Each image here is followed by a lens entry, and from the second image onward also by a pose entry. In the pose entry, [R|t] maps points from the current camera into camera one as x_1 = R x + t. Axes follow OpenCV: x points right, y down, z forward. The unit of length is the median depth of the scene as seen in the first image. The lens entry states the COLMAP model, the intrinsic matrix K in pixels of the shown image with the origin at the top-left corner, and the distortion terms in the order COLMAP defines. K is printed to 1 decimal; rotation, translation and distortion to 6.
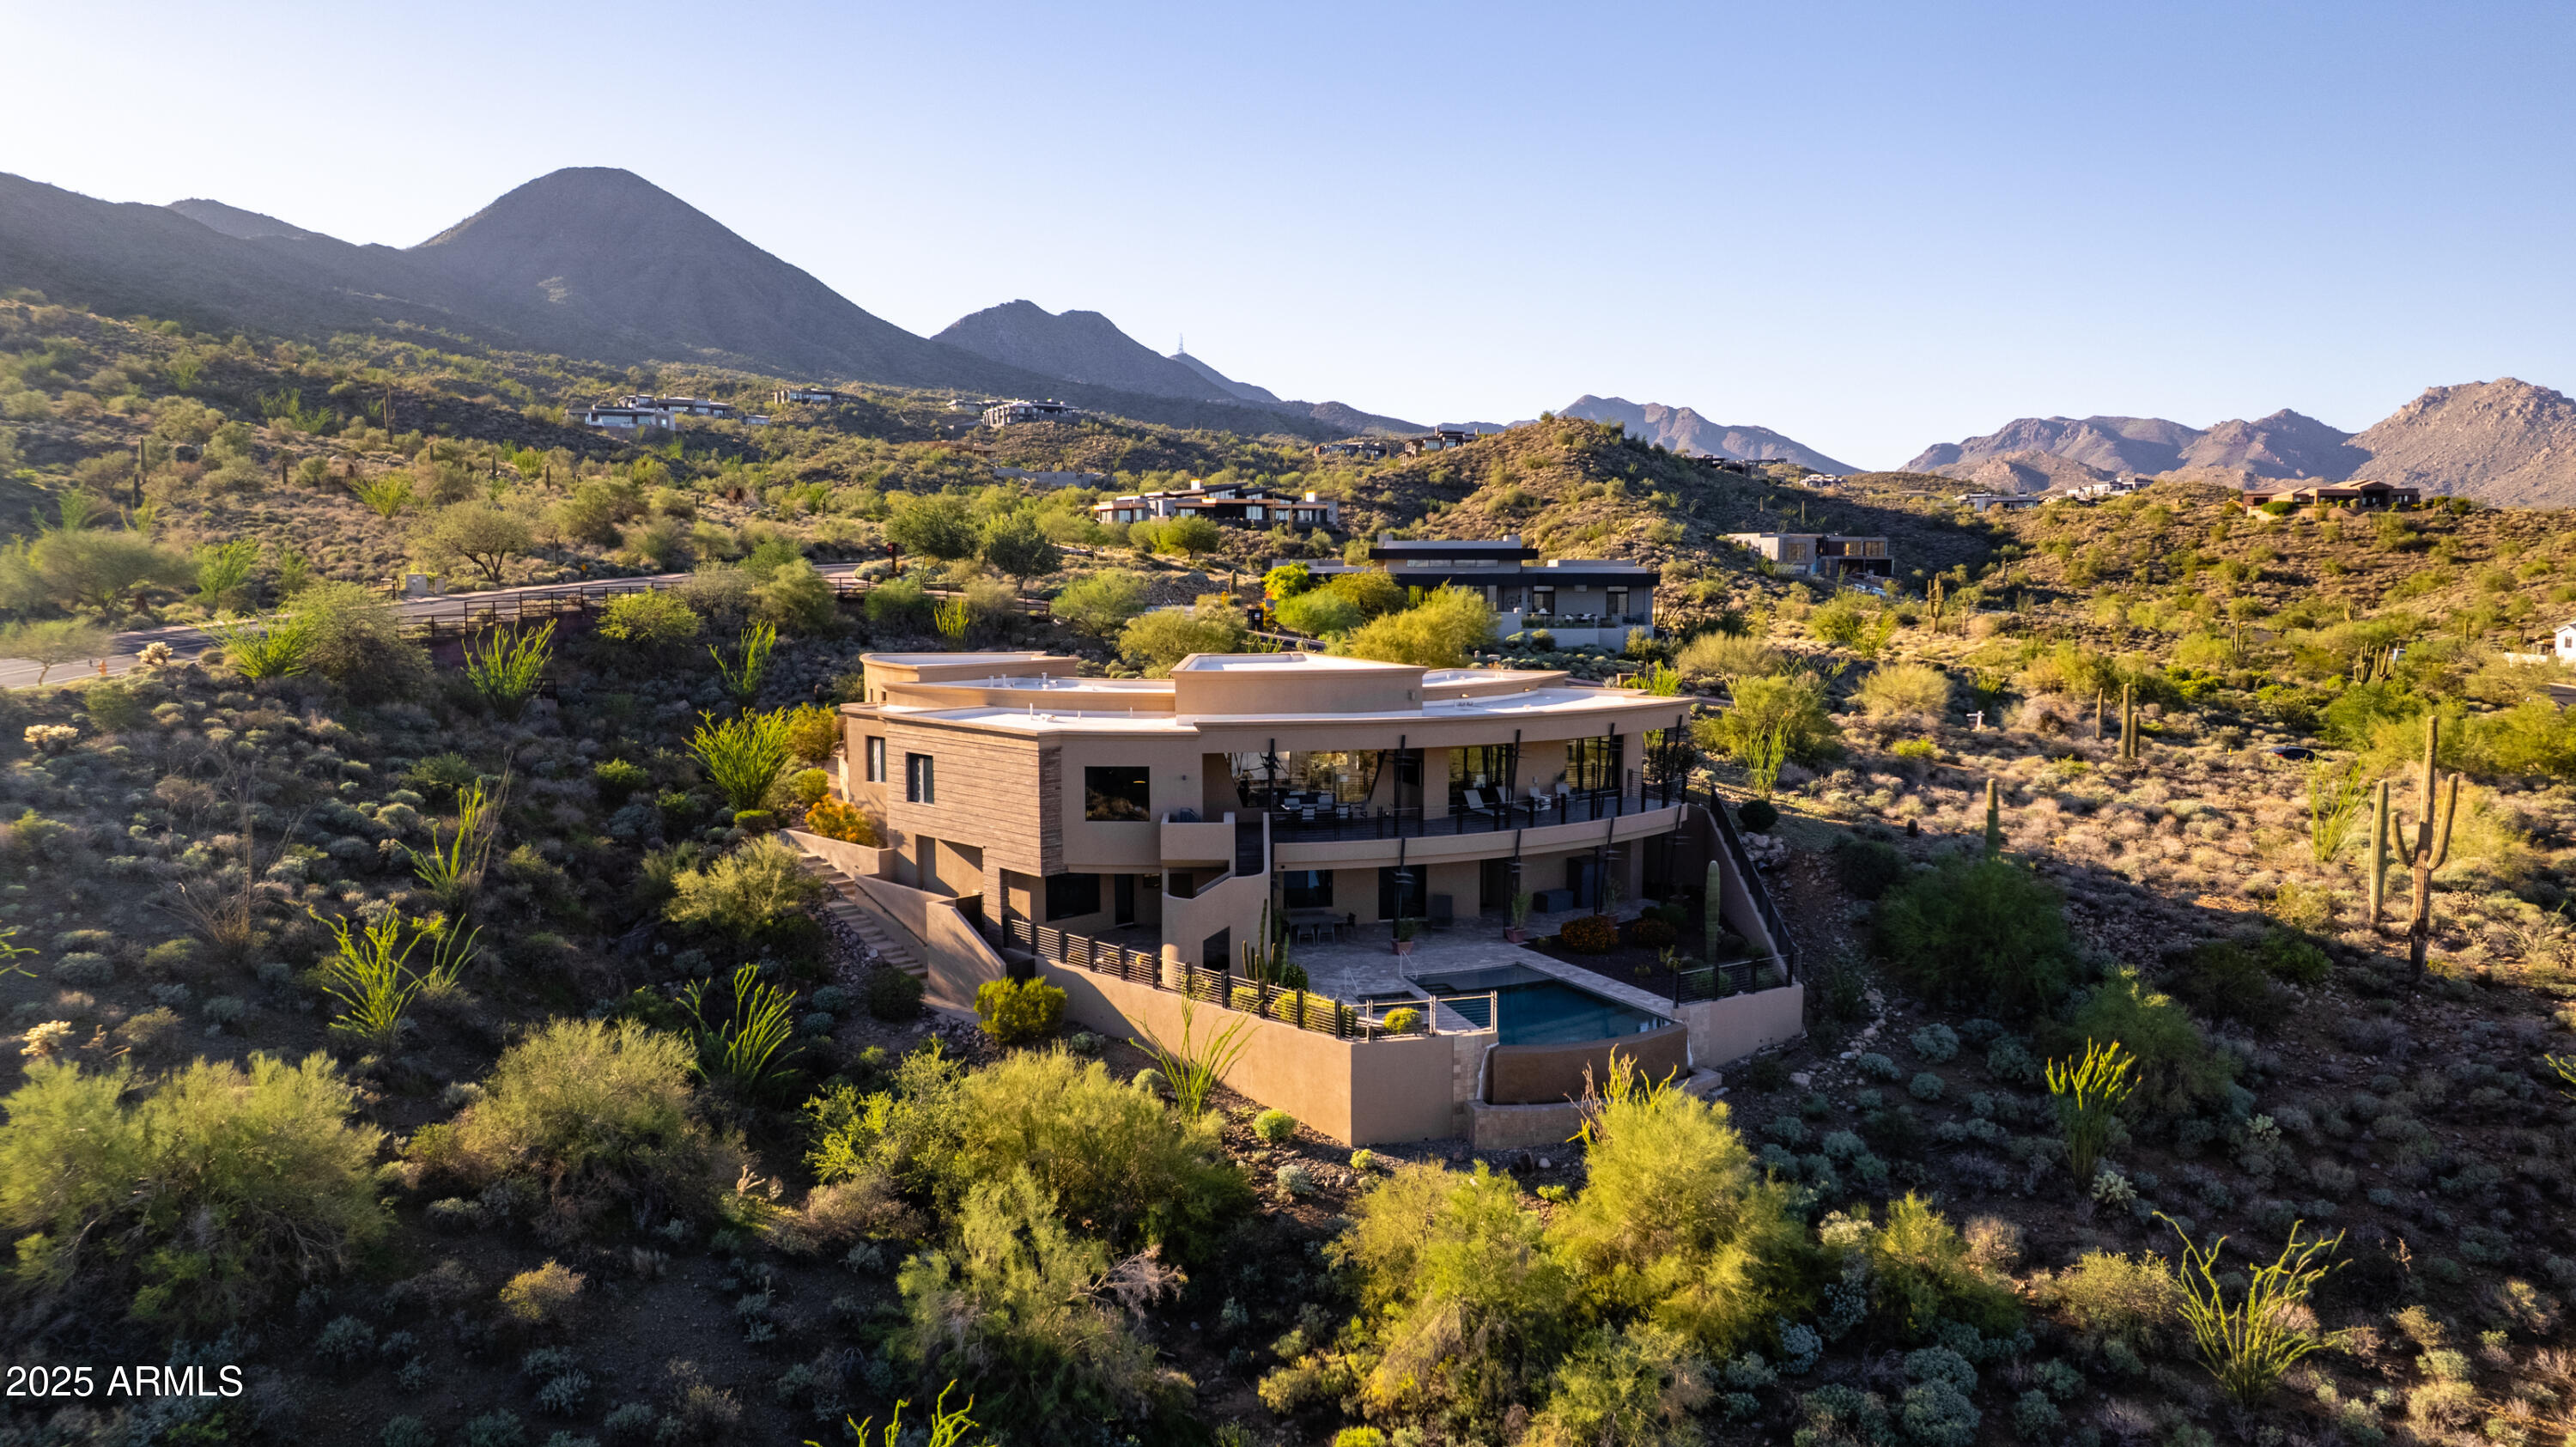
lens RADIAL K [[1652.3, 0, 1295.4], [0, 1652.3, 714.7], [0, 0, 1]] dist [-0.079716, 0.075049]
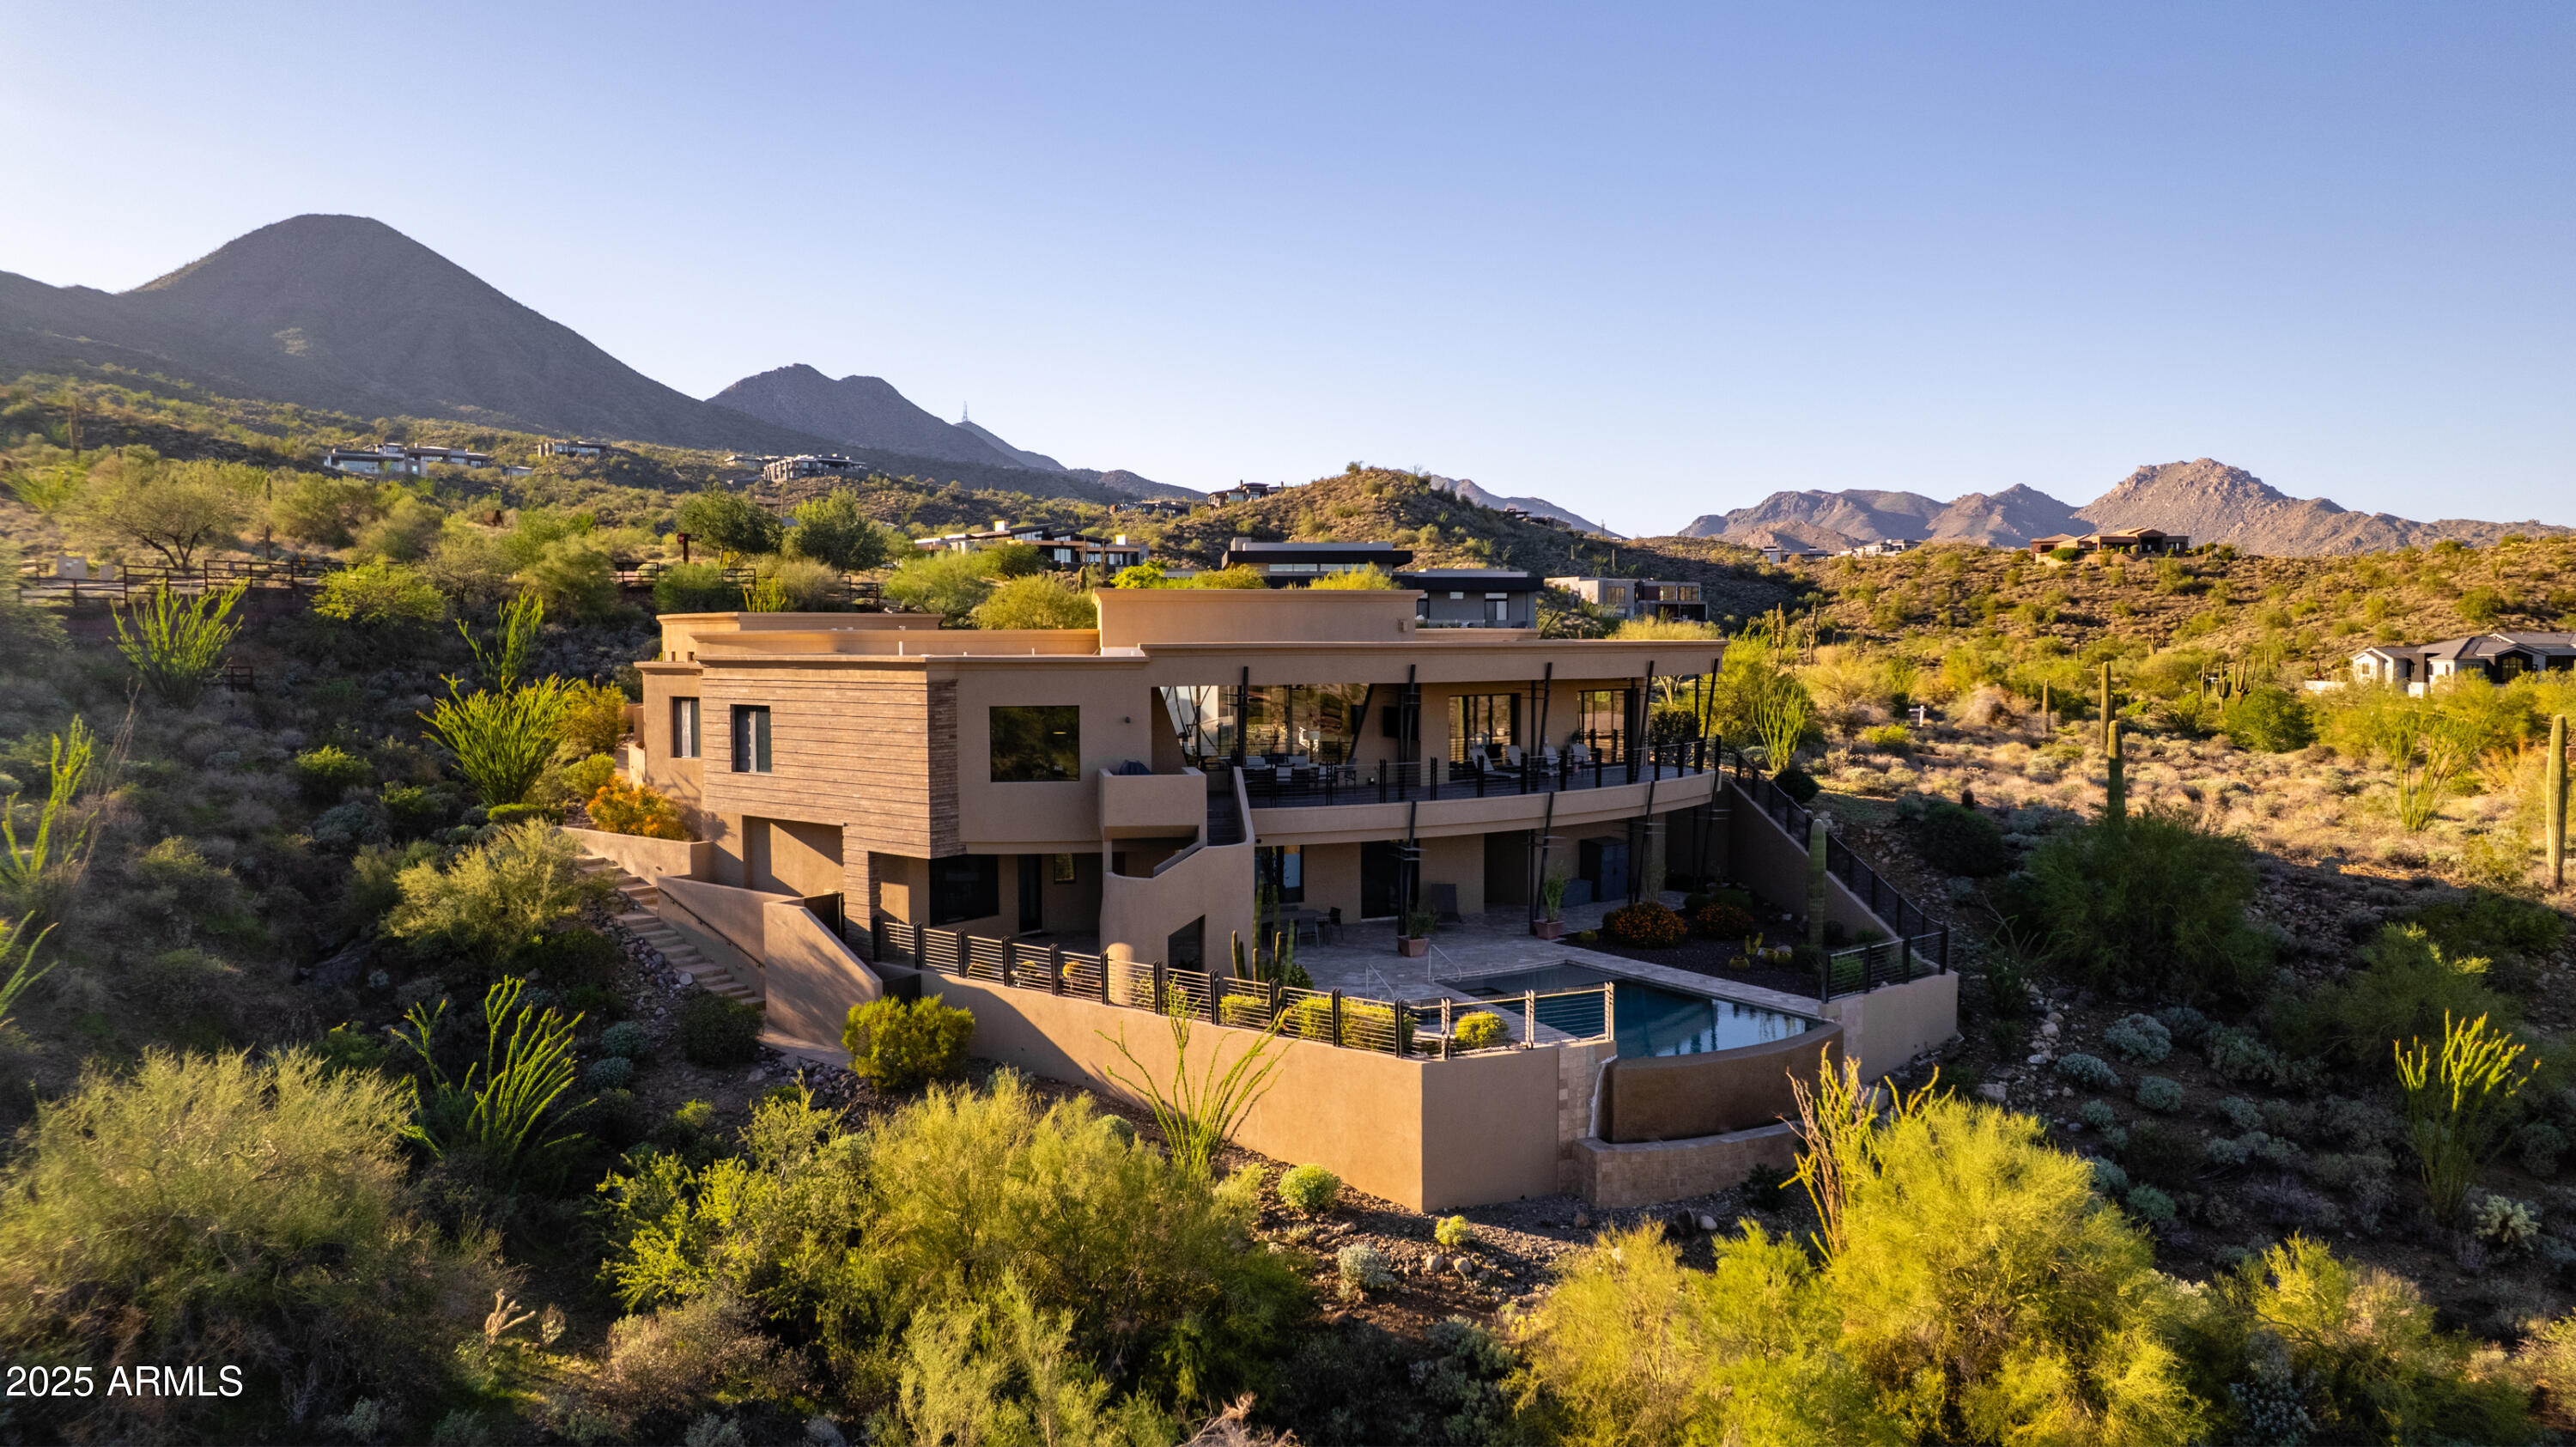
lens RADIAL K [[1652.3, 0, 1295.4], [0, 1652.3, 714.7], [0, 0, 1]] dist [-0.079716, 0.075049]
pose [[0.991695, -0.009069, 0.128289, -0.018543], [0.014500, 0.999035, -0.041465, 0.014281], [-0.127789, 0.042981, 0.990870, 0.055343]]
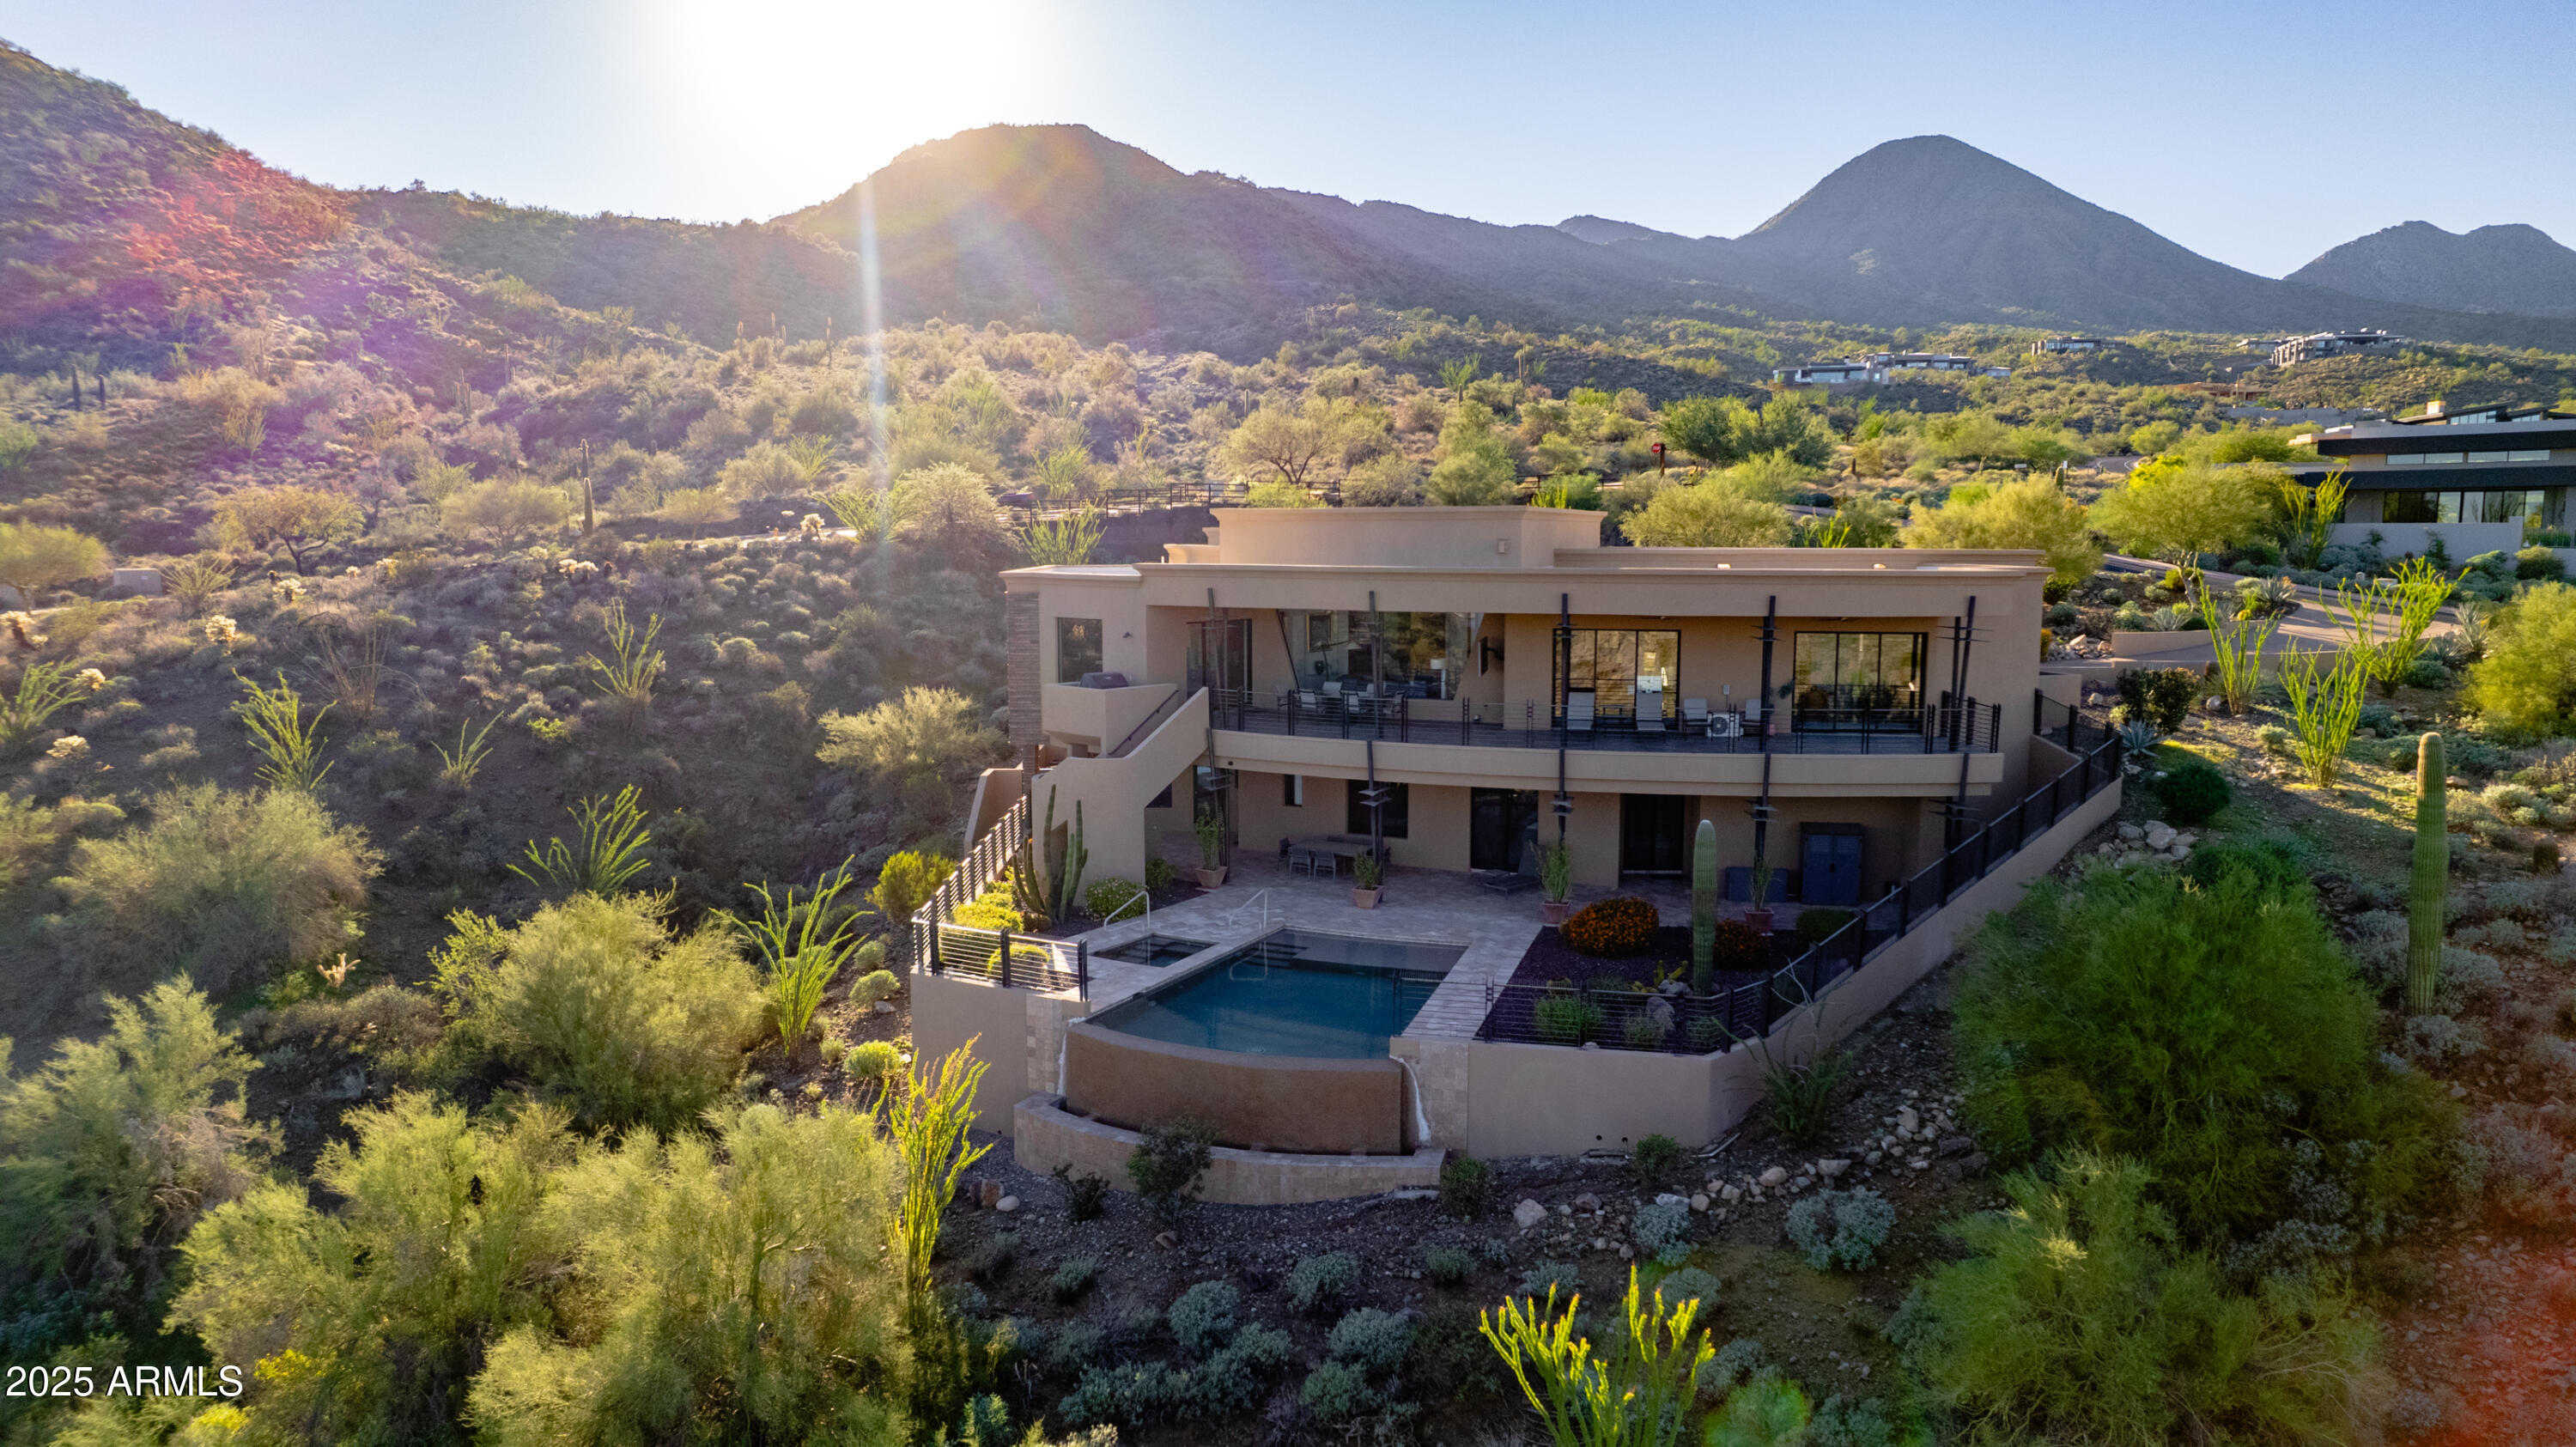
lens RADIAL K [[1653.0, 0, 1303.1], [0, 1653.0, 723.2], [0, 0, 1]] dist [-0.080737, 0.076646]
pose [[0.725239, 0.079505, -0.683891, 0.112939], [-0.063710, 0.996798, 0.048319, 0.007763], [0.685543, 0.008528, 0.727982, 0.103246]]
